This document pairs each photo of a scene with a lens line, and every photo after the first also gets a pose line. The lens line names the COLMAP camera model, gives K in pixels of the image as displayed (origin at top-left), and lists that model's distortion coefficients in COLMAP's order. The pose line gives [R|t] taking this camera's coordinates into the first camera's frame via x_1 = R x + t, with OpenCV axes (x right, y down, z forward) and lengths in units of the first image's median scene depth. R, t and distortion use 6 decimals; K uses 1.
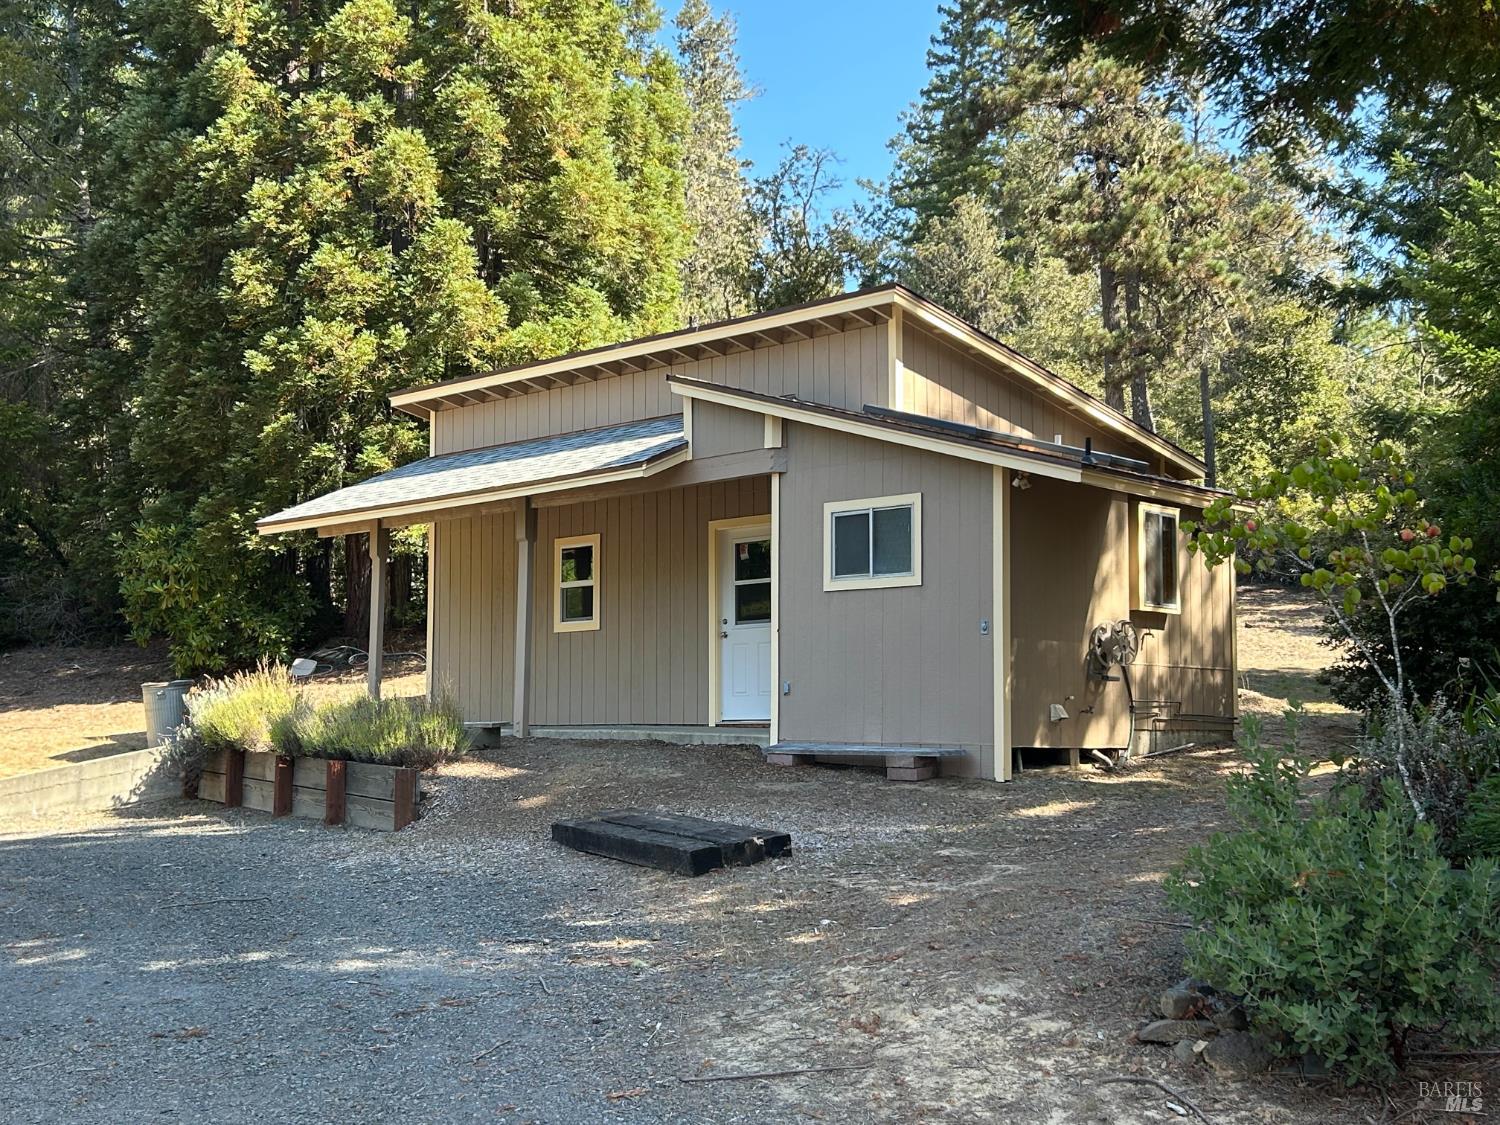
lens RADIAL K [[1756.6, 0, 750.0], [0, 1756.6, 562.5], [0, 0, 1]] dist [0.127123, -0.021269]
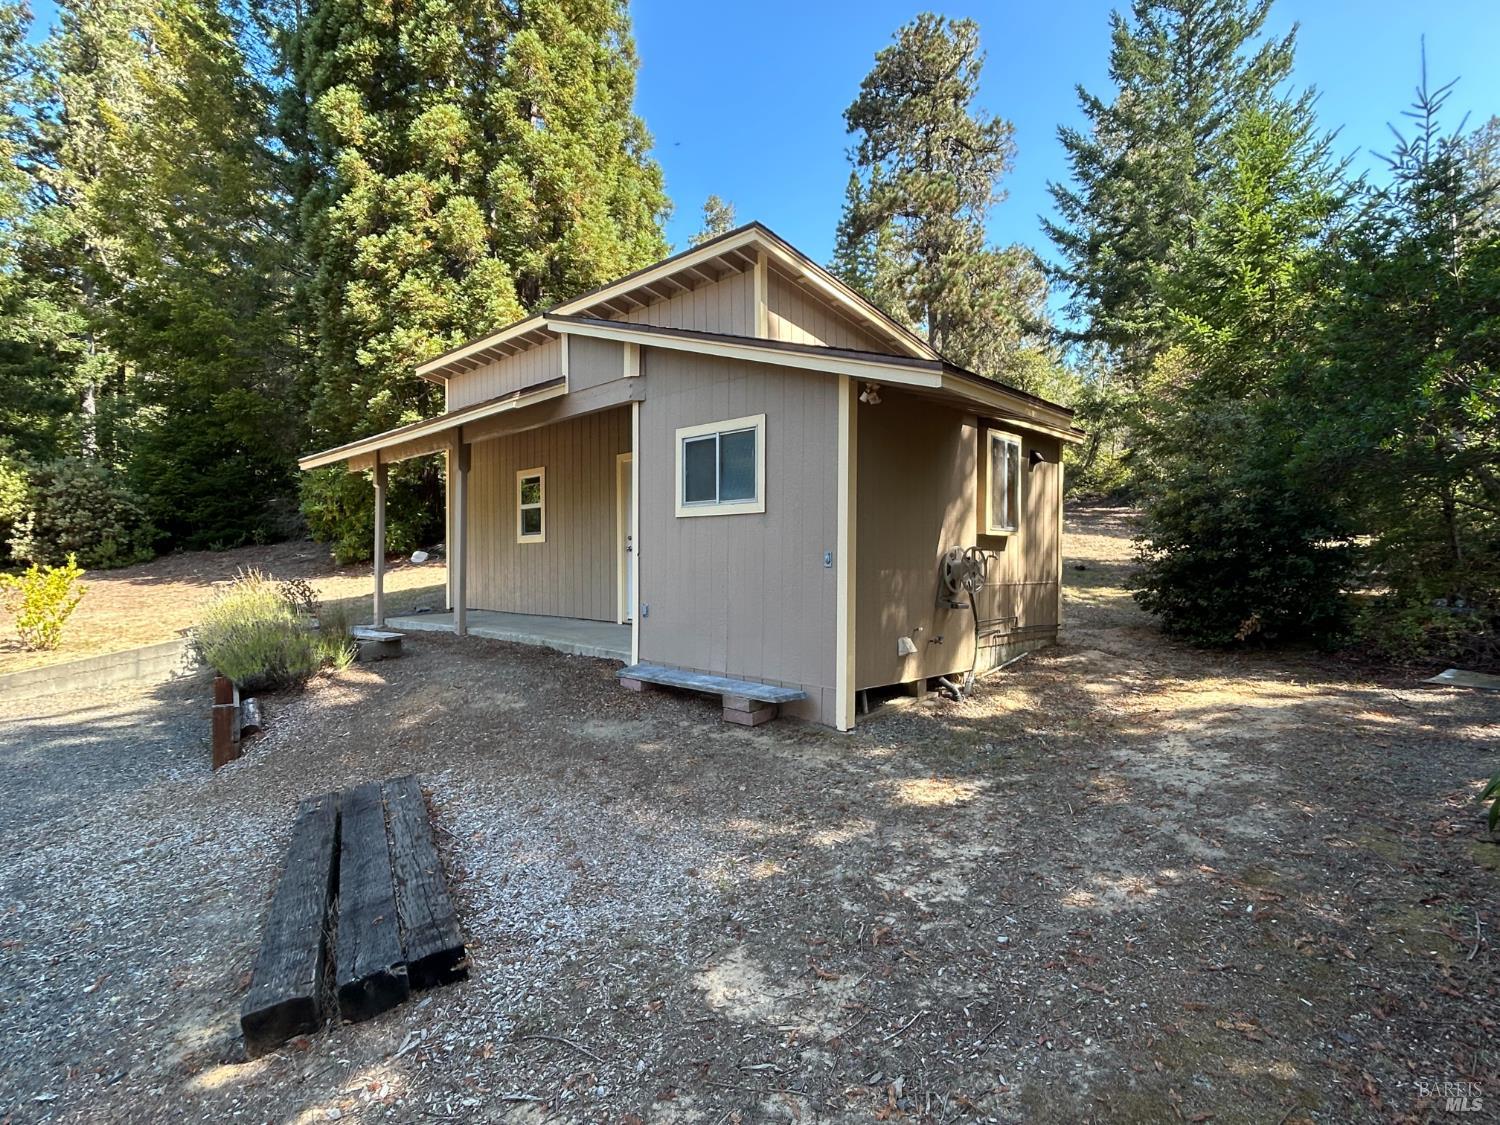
lens RADIAL K [[782.0, 0, 734.1], [0, 782.0, 566.7], [0, 0, 1]] dist [-0.006729, 0.009545]
pose [[0.999418, -0.000341, -0.034116, 0.054497], [0.003662, 0.995245, 0.097338, 0.000583], [0.033921, -0.097406, 0.994666, 0.330153]]
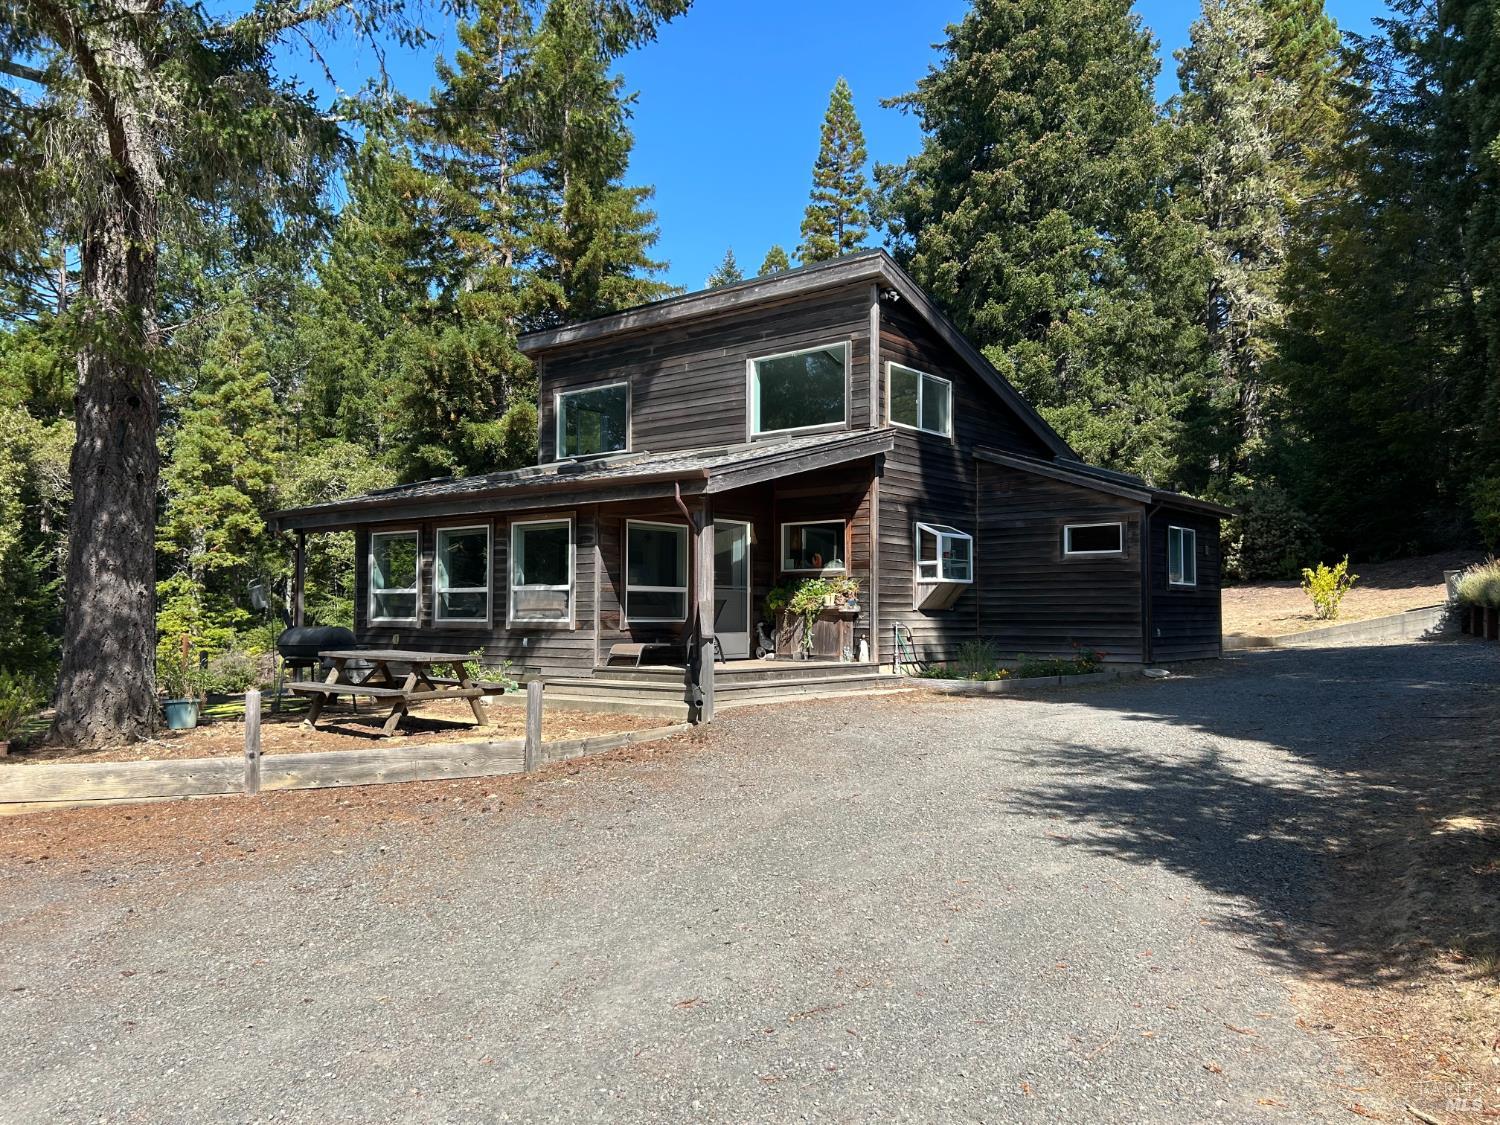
lens RADIAL K [[1158.9, 0, 719.2], [0, 1158.9, 569.2], [0, 0, 1]] dist [0.042581, -0.006253]
pose [[0.522509, -0.031702, -0.852044, 0.233423], [0.080971, 0.996637, 0.012573, -0.007623], [0.848780, -0.075560, 0.523319, -0.208339]]
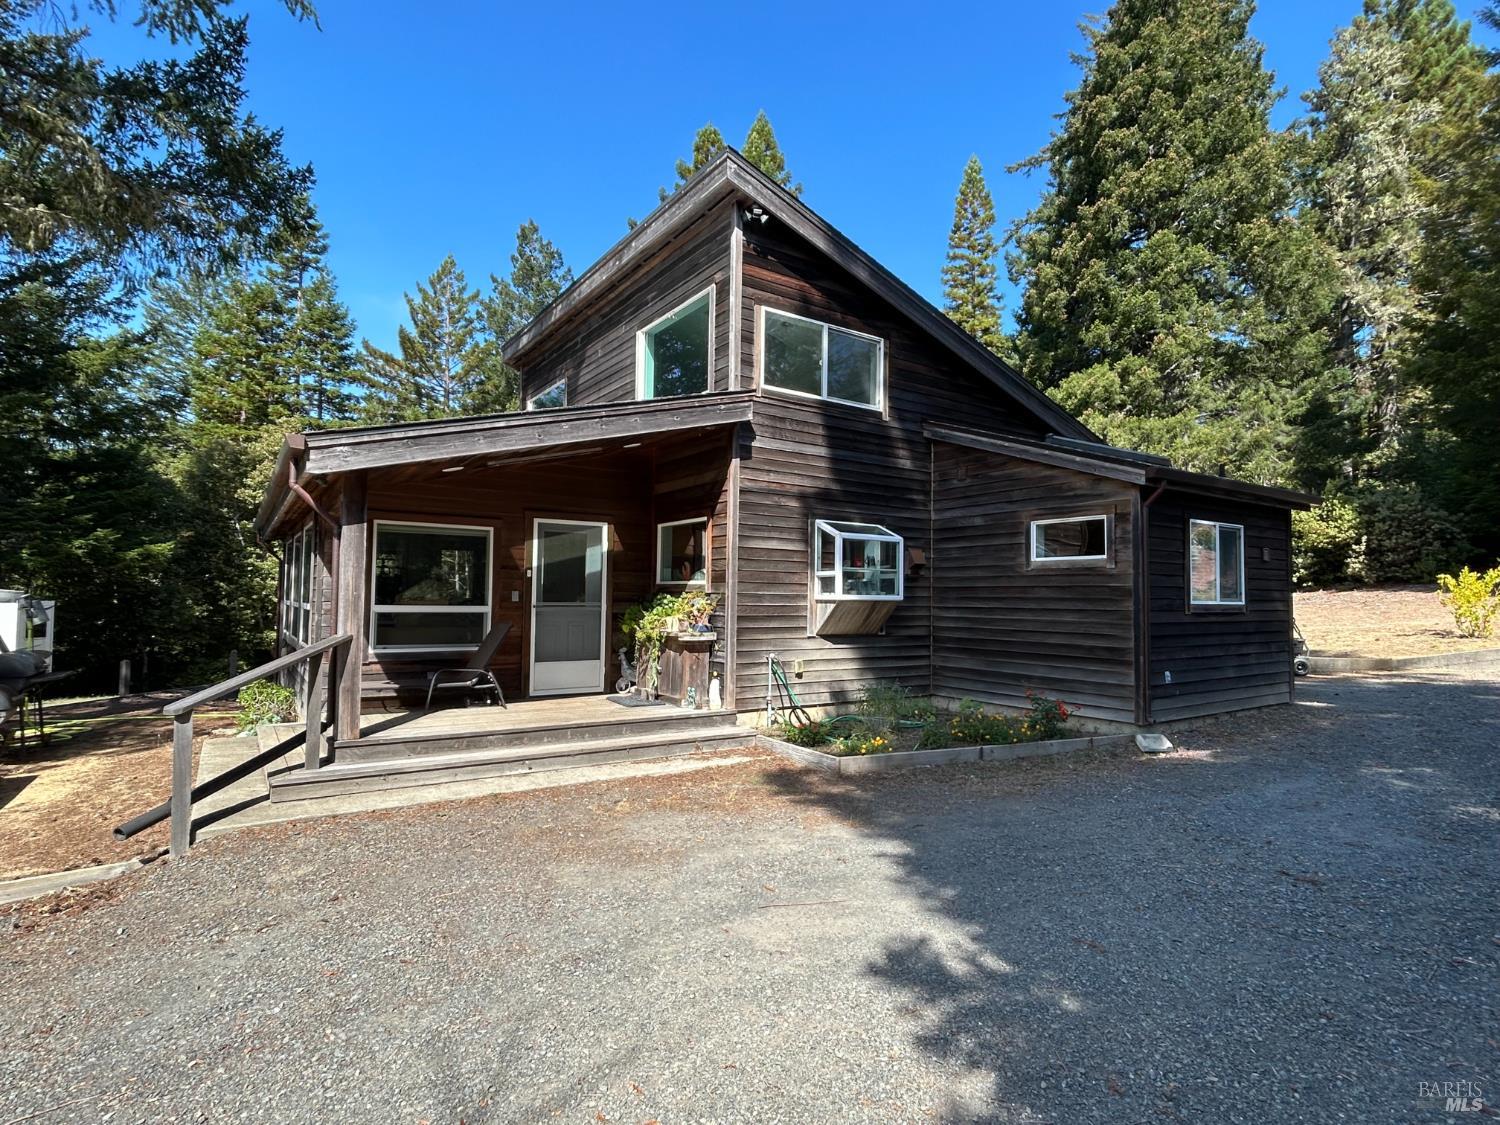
lens RADIAL K [[782.0, 0, 734.1], [0, 782.0, 566.7], [0, 0, 1]] dist [-0.006729, 0.009545]
pose [[0.264728, -0.033673, -0.963735, 0.036019], [0.082898, 0.996485, -0.012046, 0.004908], [0.960753, -0.076703, 0.266589, 0.125194]]
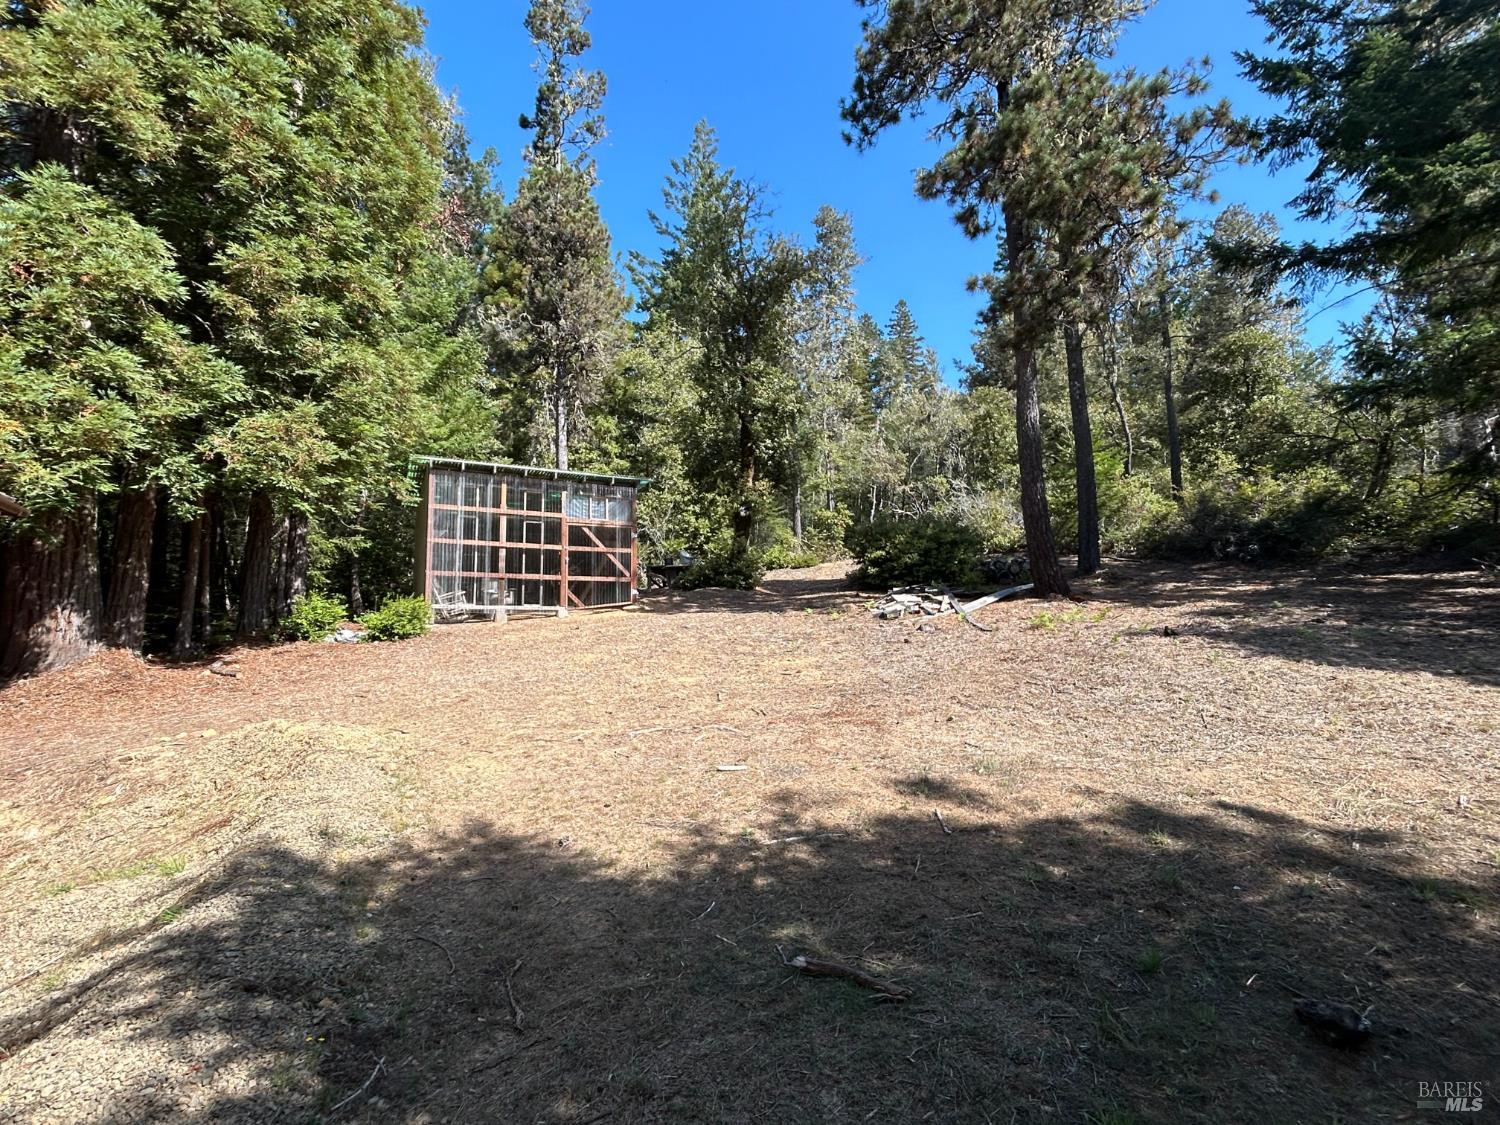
lens RADIAL K [[782.0, 0, 734.1], [0, 782.0, 566.7], [0, 0, 1]] dist [-0.006729, 0.009545]
pose [[0.954201, -0.027125, -0.297934, 0.265949], [0.030095, 0.999533, 0.005383, 0.006243], [0.297649, -0.014103, 0.954571, 0.831246]]
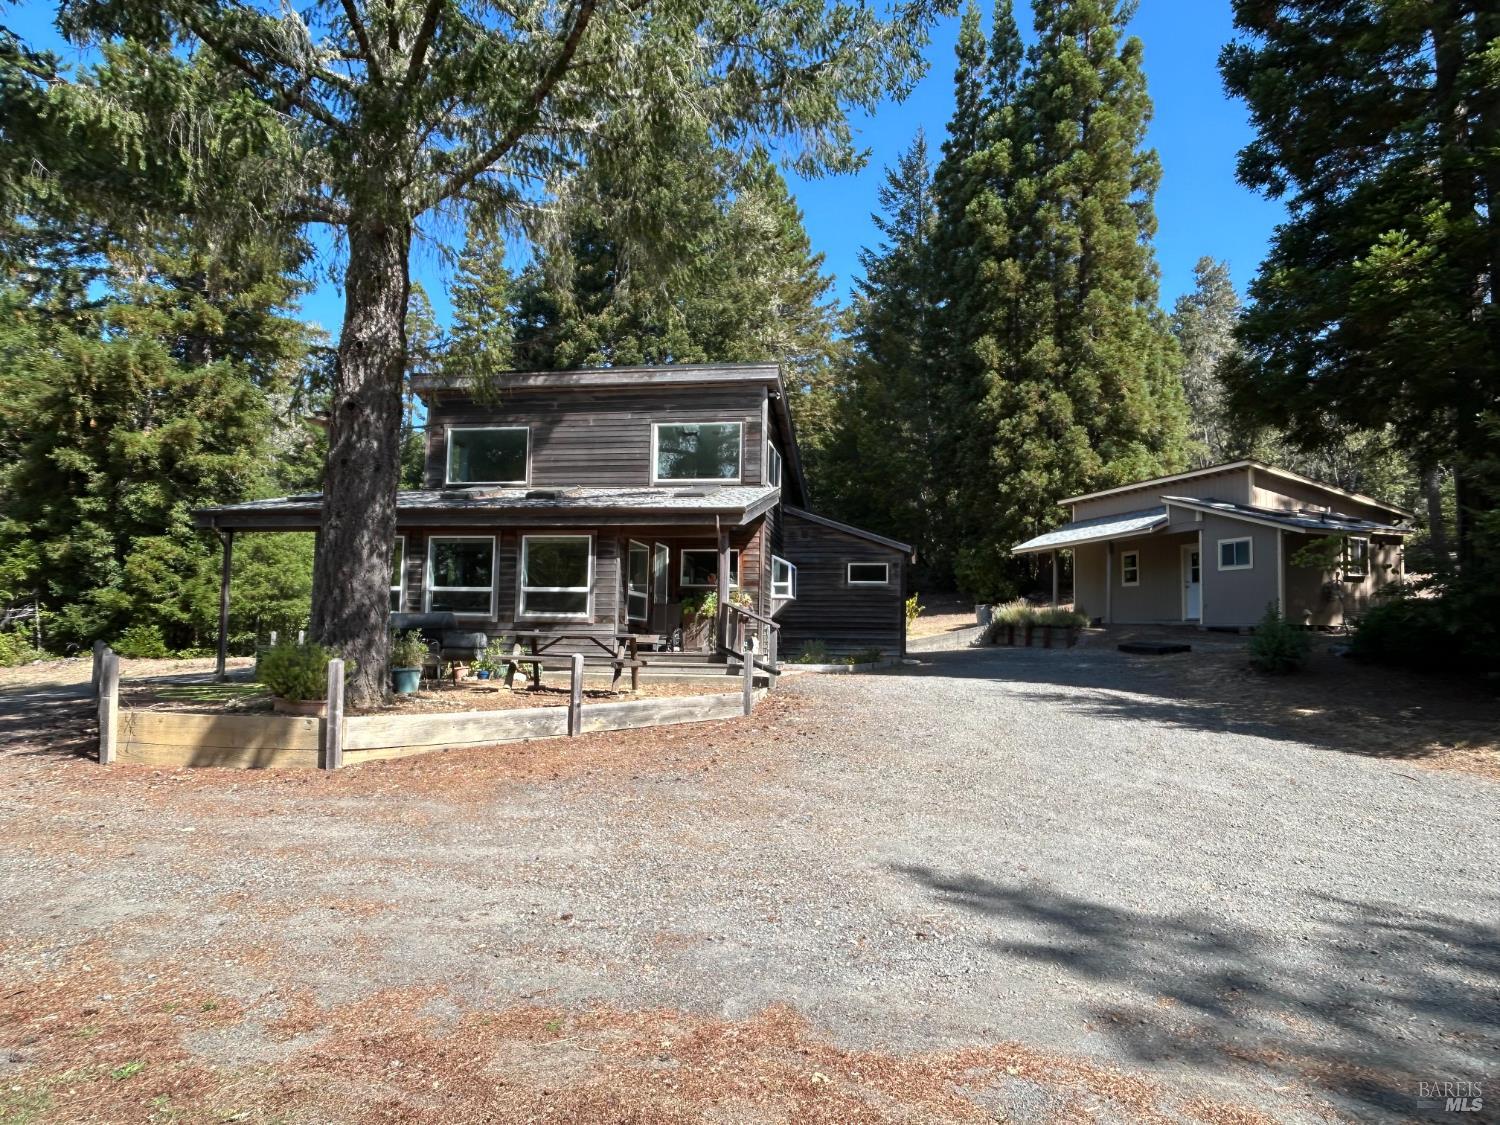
lens RADIAL K [[989.4, 0, 725.0], [0, 989.4, 571.8], [0, 0, 1]] dist [-0.003266, -0.001302]
pose [[0.873806, -0.018991, -0.485904, 0.073735], [0.027588, 0.999564, 0.010545, -0.013102], [0.485491, -0.022619, 0.873949, -0.487416]]
